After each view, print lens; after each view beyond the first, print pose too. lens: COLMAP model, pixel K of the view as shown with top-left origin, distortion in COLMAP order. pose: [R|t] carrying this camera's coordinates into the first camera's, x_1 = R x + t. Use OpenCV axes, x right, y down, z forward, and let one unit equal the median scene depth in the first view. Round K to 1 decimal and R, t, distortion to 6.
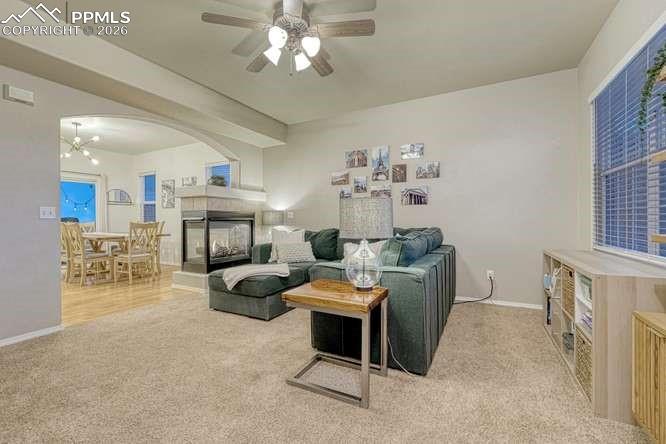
lens RADIAL K [[279.4, 0, 330.0], [0, 279.4, 220.0], [0, 0, 1]] dist [-0.014616, 0.001907]
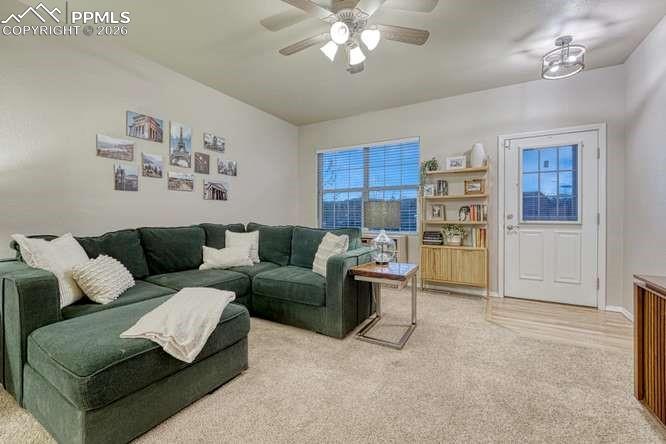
lens RADIAL K [[279.4, 0, 331.3], [0, 279.4, 216.3], [0, 0, 1]] dist [-0.014616, 0.001907]
pose [[0.030470, -0.000267, 0.999536, -0.606934], [-0.003382, 0.999994, 0.000370, -0.000421], [-0.999530, -0.003391, 0.030469, 0.547439]]
